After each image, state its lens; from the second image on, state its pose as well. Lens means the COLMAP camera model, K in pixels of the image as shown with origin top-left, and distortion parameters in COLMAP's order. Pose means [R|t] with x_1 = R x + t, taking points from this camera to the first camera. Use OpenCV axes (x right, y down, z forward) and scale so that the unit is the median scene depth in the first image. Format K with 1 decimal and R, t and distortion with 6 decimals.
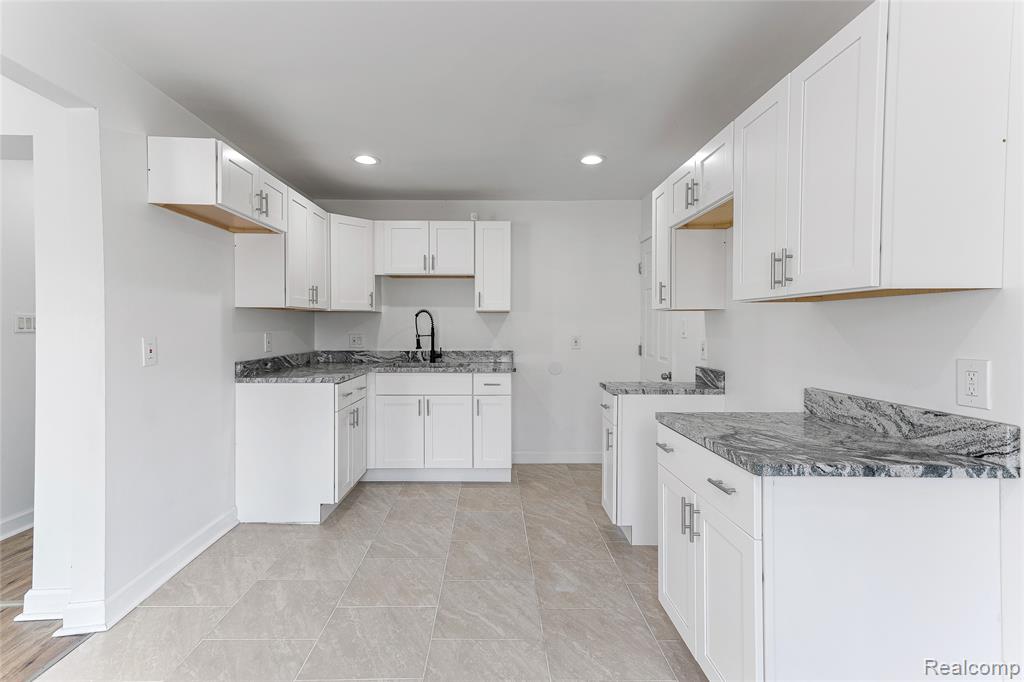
lens RADIAL K [[483.1, 0, 487.8], [0, 483.1, 334.6], [0, 0, 1]] dist [0.025234, 0.001092]
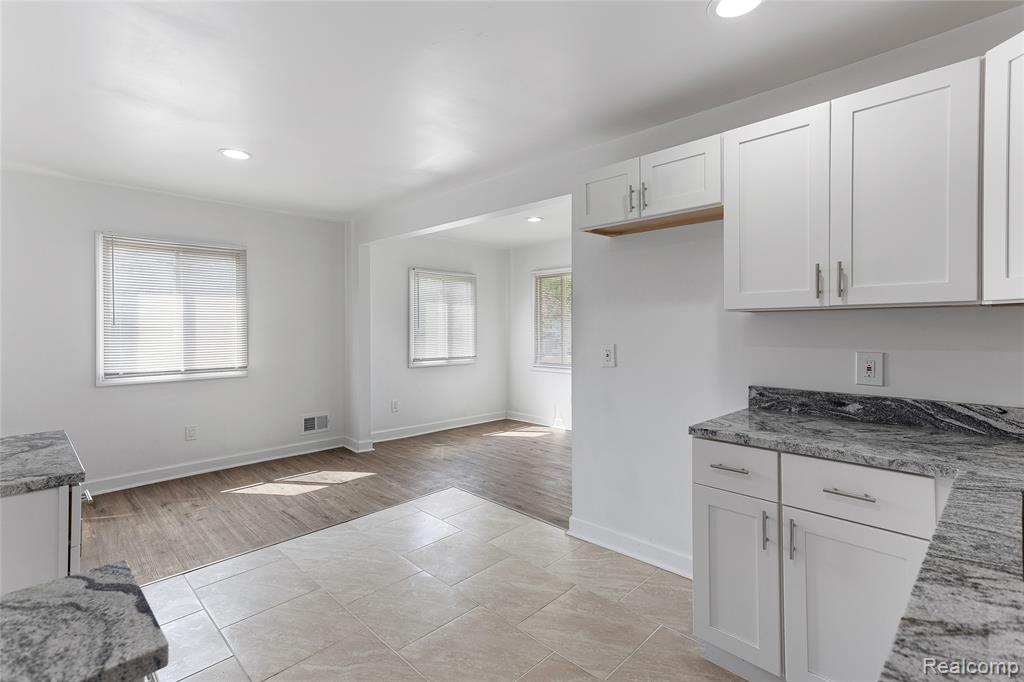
lens RADIAL K [[477.7, 0, 512.5], [0, 477.7, 327.4], [0, 0, 1]] dist [0.025083, 0.000481]
pose [[-0.689809, 0.004152, -0.723980, 0.258615], [-0.010819, 0.999813, 0.016042, -0.038801], [0.723911, 0.018899, -0.689635, 1.159719]]
